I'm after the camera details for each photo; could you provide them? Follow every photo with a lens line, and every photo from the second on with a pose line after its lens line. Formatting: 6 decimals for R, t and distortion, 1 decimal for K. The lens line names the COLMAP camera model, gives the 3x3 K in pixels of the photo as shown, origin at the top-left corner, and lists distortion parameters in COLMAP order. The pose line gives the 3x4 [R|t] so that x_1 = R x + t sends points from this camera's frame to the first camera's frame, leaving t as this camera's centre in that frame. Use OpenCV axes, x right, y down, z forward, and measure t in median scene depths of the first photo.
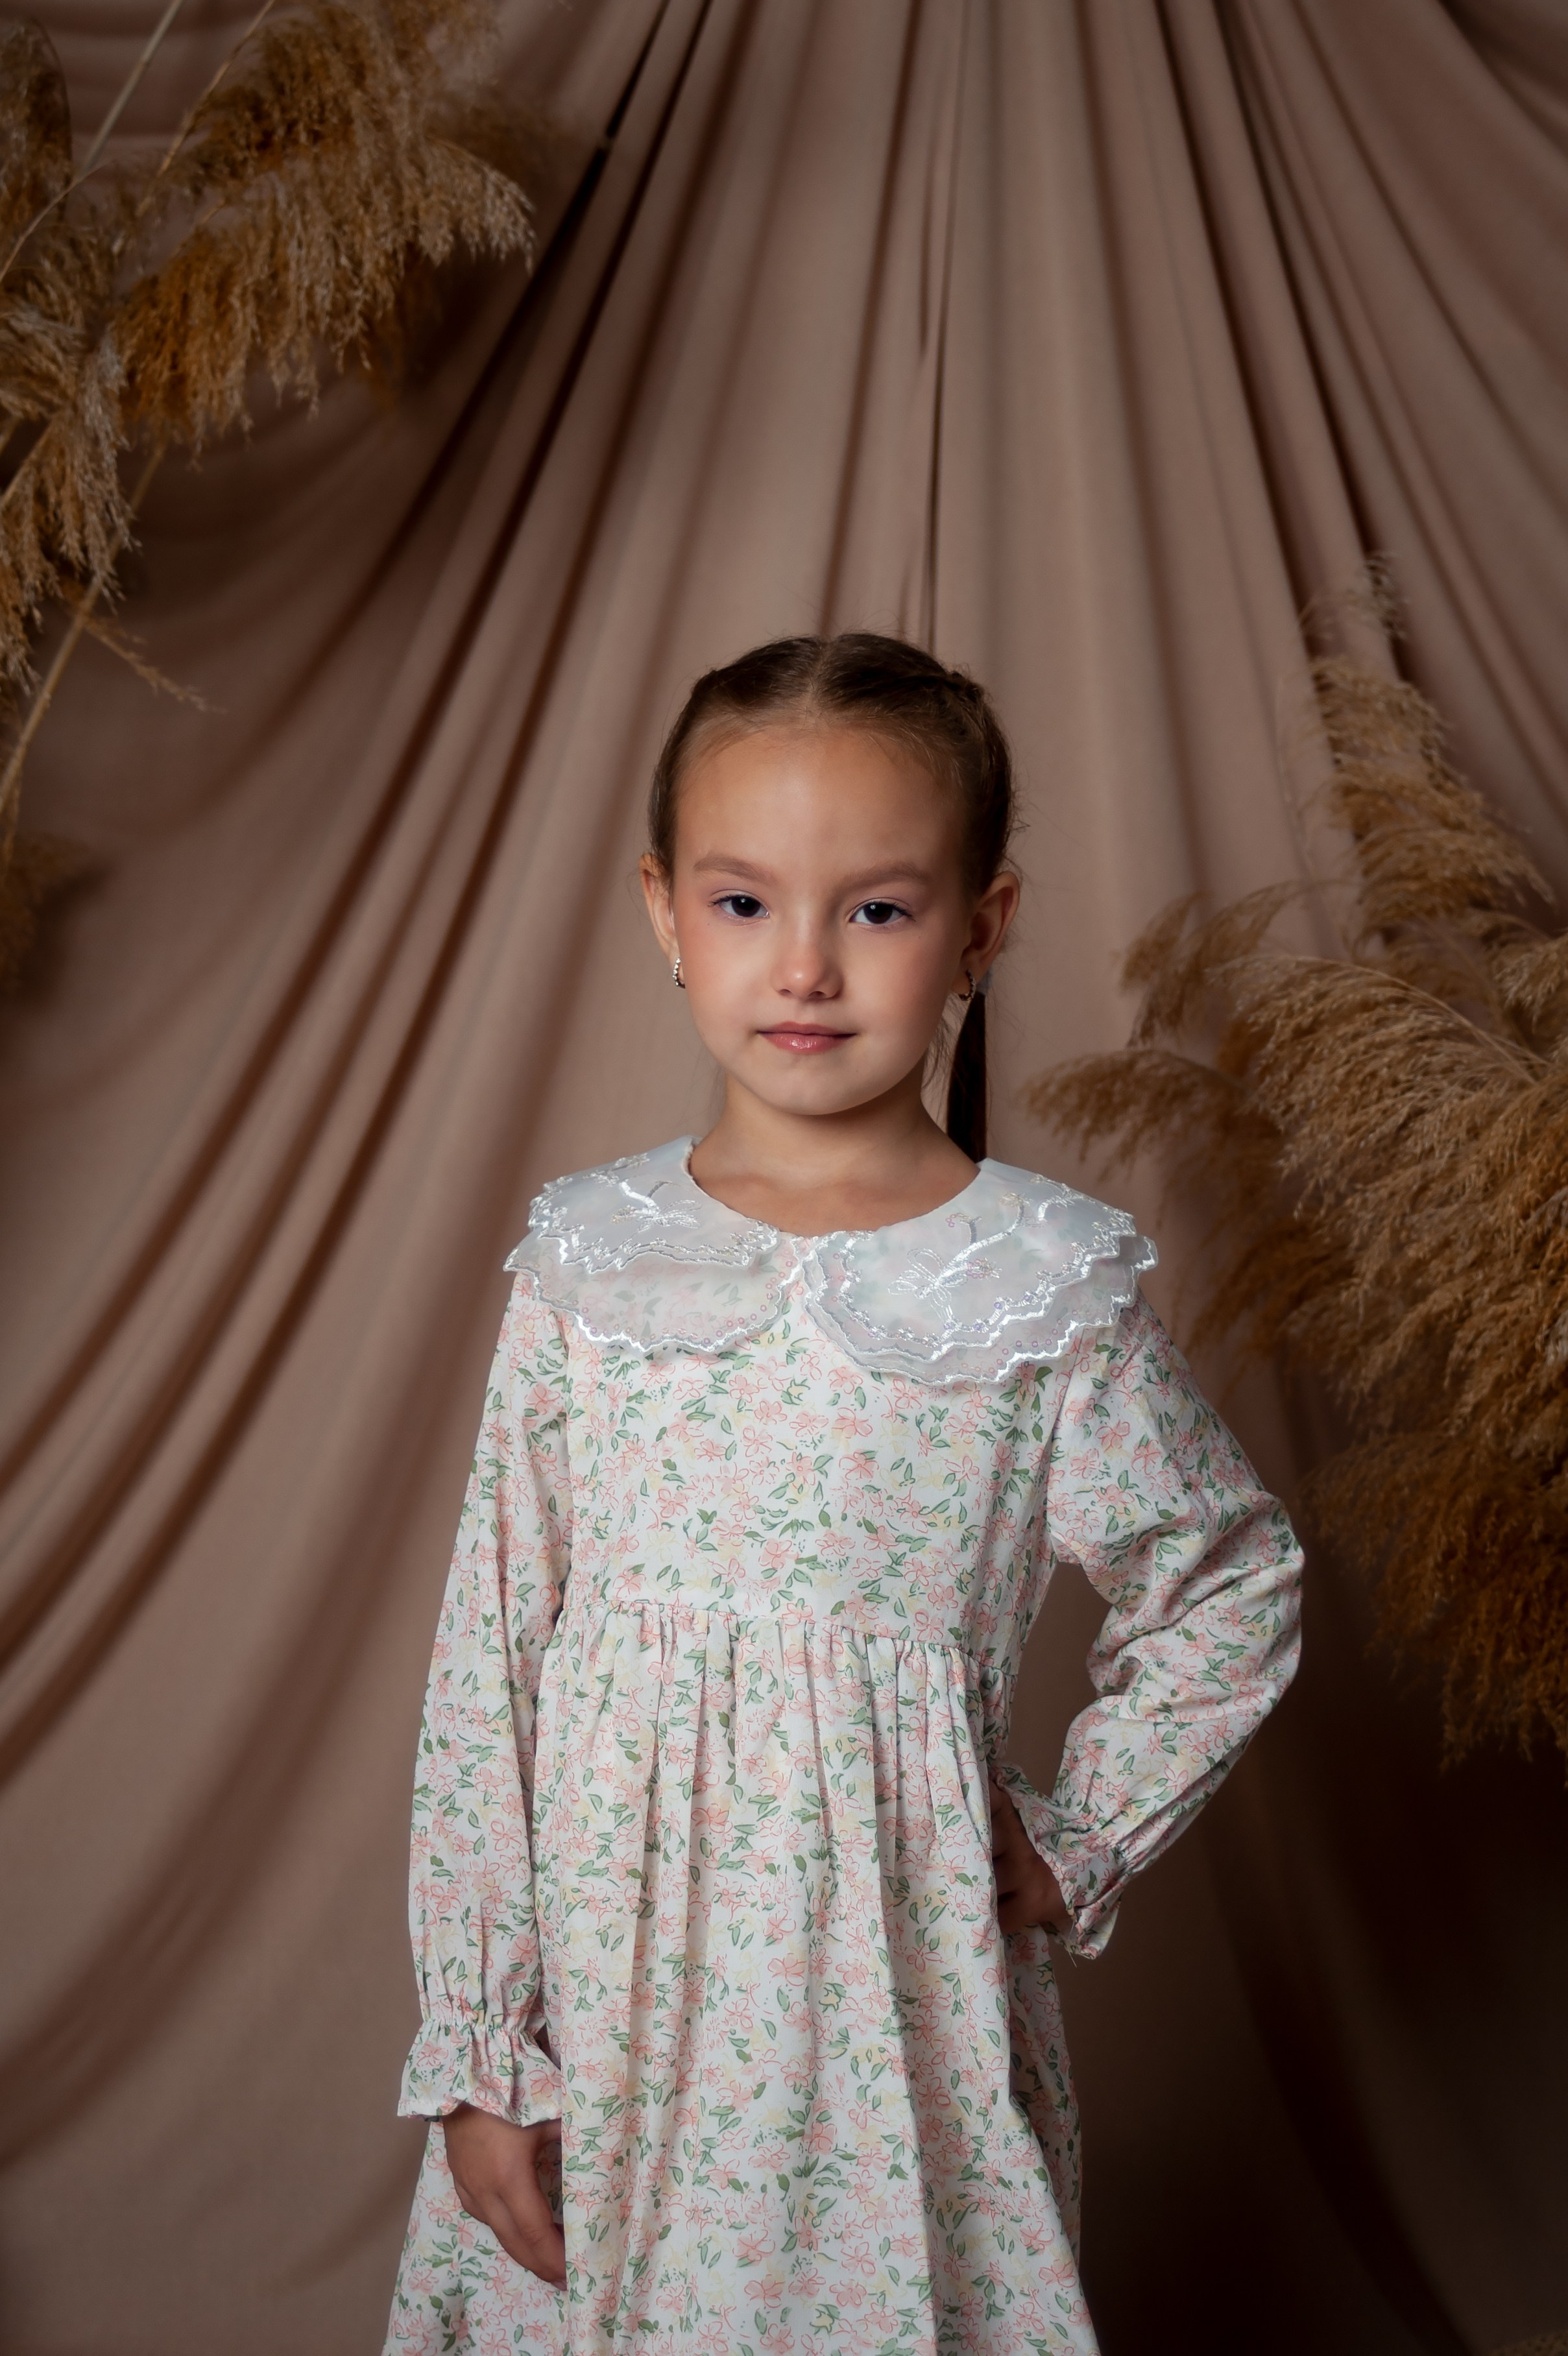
lens RADIAL K [[4104.2, 0, 814.5], [0, 4104.2, 1097.9], [0, 0, 1]] dist [-0.018659, -0.065738]
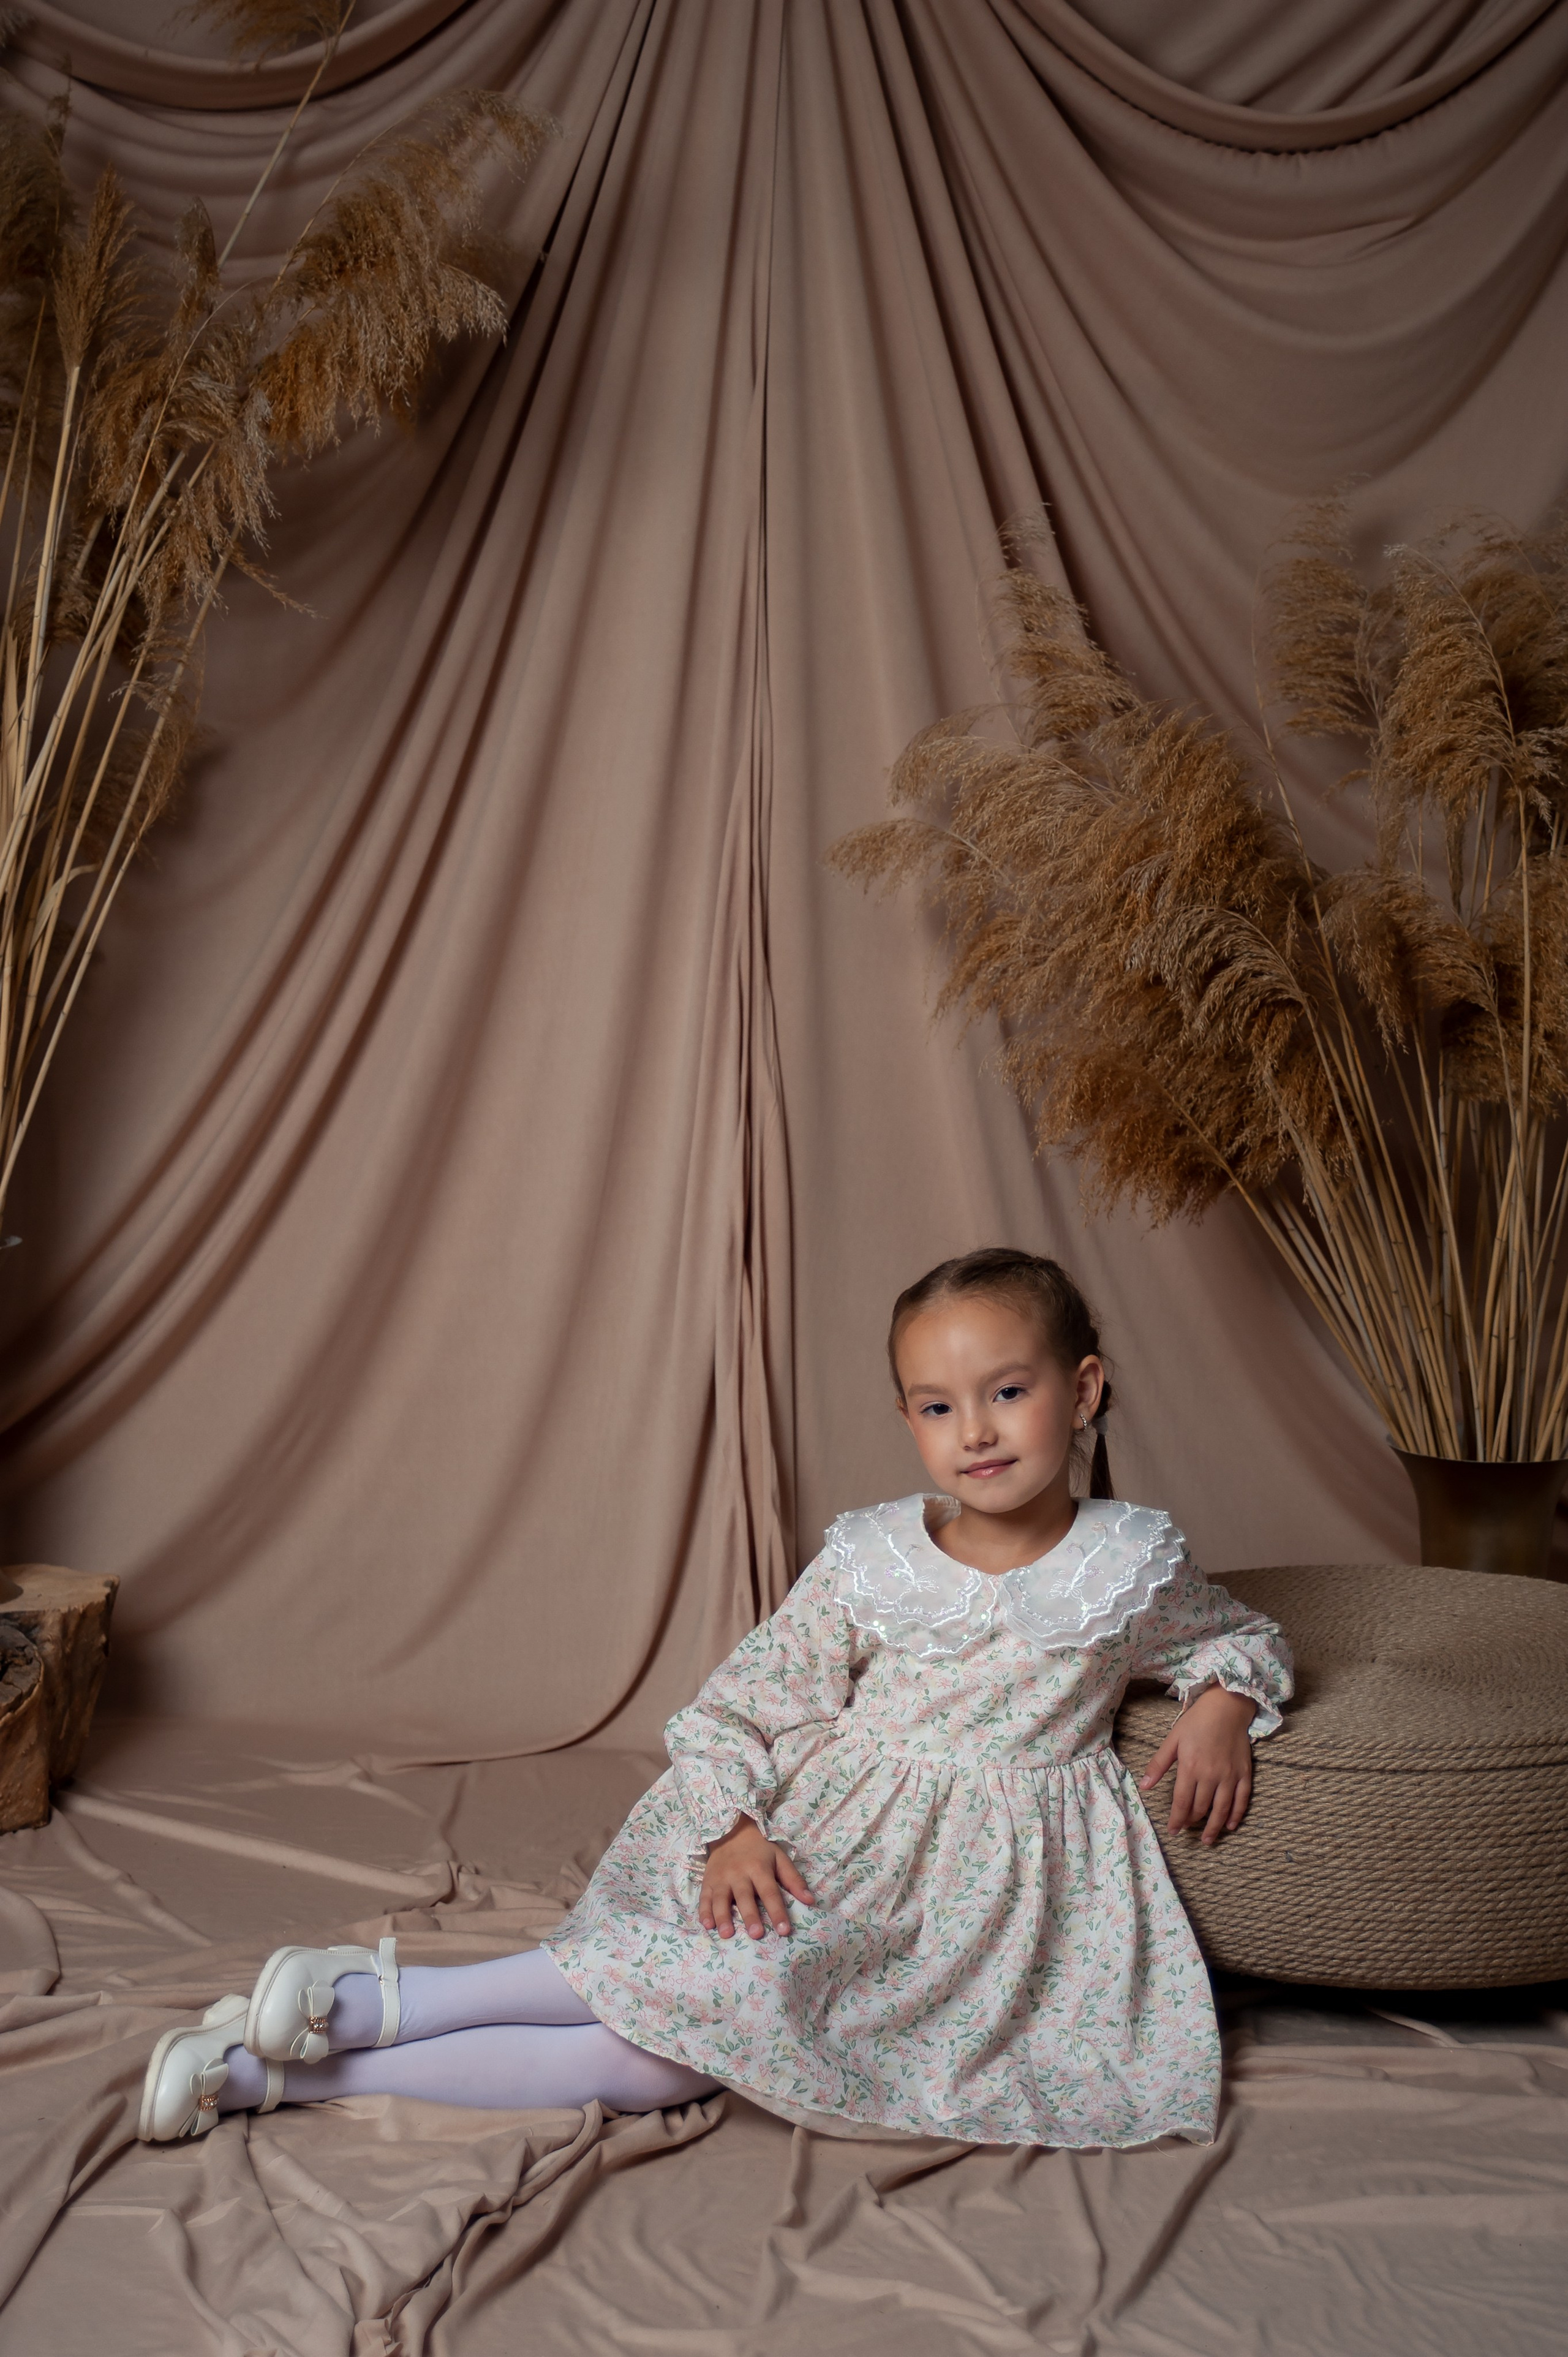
lens RADIAL K [[4131.3, 0, 796.1], [0, 4131.3, 1175.1], [0, 0, 1]] dist [0.046310, 0.016339]
pose [[0.999425, -0.031451, 0.012658, 0.015909], [0.031371, 0.999487, 0.006510, 0.125376], [-0.012857, -0.006109, 0.999899, -0.669716]]
